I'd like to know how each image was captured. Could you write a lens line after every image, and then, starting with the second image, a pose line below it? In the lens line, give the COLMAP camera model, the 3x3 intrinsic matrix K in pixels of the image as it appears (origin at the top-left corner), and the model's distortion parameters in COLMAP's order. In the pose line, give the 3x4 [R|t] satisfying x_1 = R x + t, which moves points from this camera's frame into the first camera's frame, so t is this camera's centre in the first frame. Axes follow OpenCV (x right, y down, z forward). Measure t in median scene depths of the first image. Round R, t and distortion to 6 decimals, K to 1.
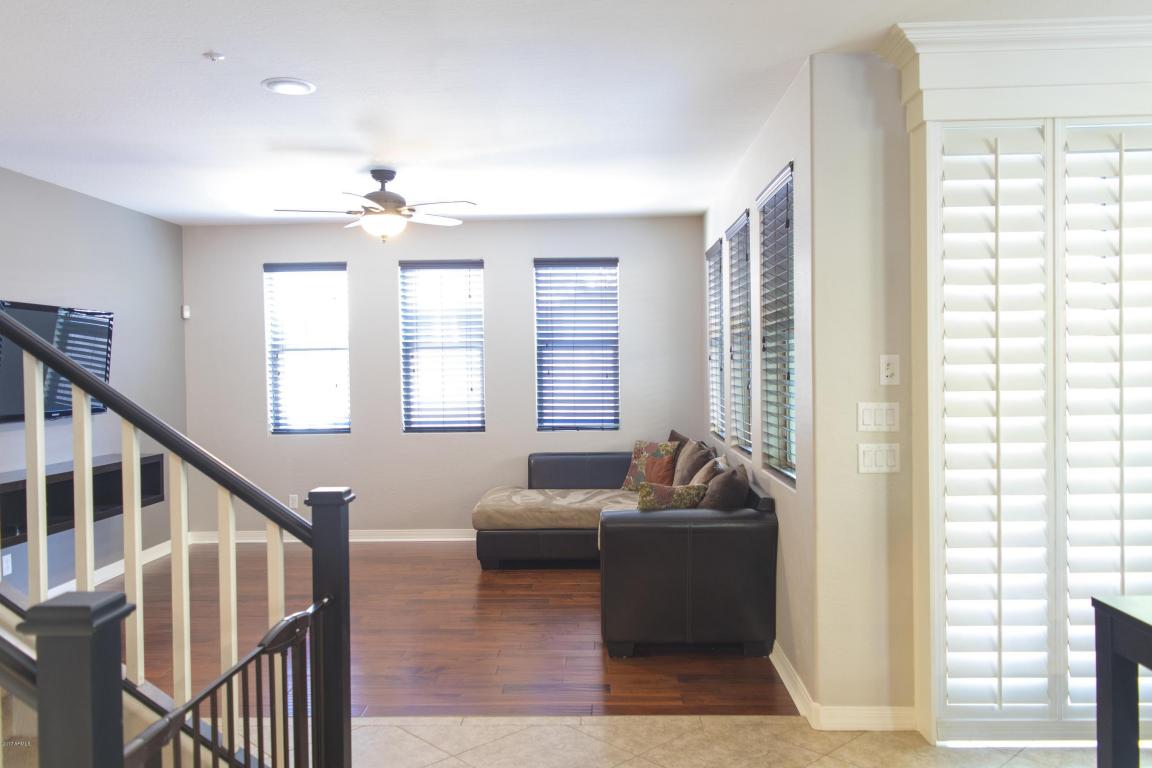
lens RADIAL K [[885.1, 0, 570.4], [0, 885.1, 382.4], [0, 0, 1]] dist [0.005484, 0.004595]
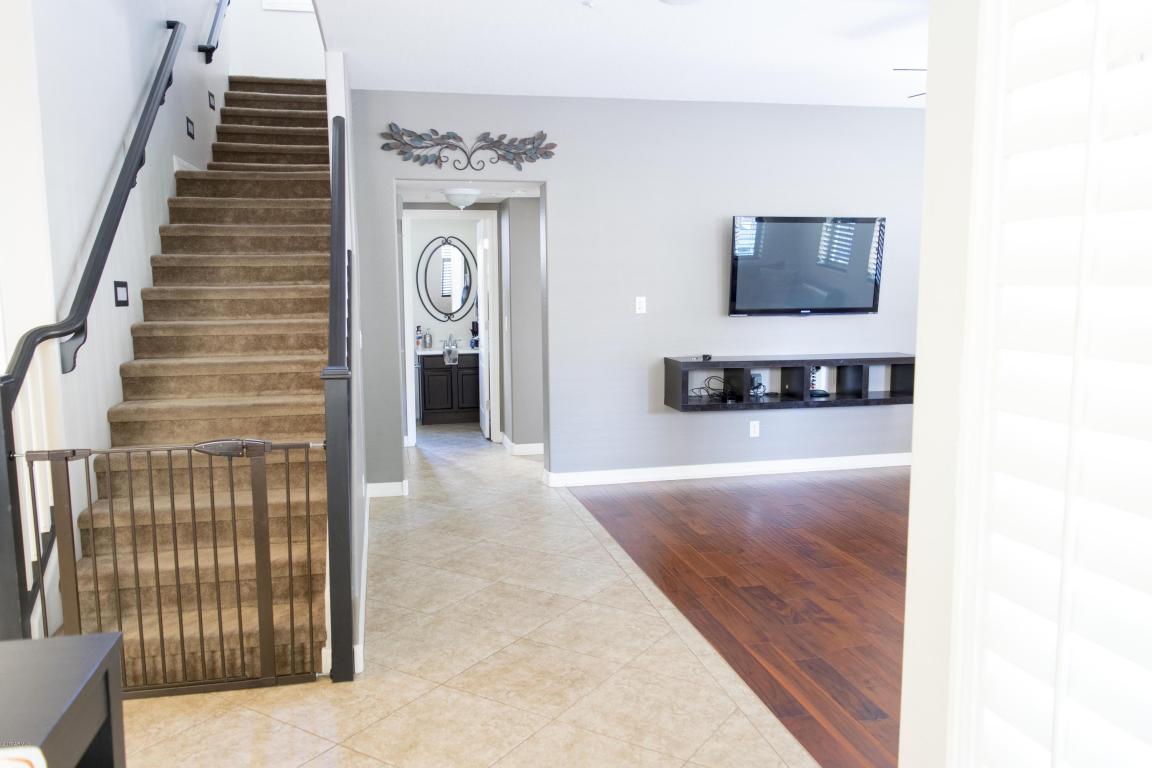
lens RADIAL K [[885.1, 0, 570.4], [0, 885.1, 382.4], [0, 0, 1]] dist [0.005484, 0.004595]
pose [[0.239505, 0.124930, -0.962824, 0.476808], [-0.012678, 0.992005, 0.125562, -0.013853], [0.970812, -0.017866, 0.239174, 0.428591]]
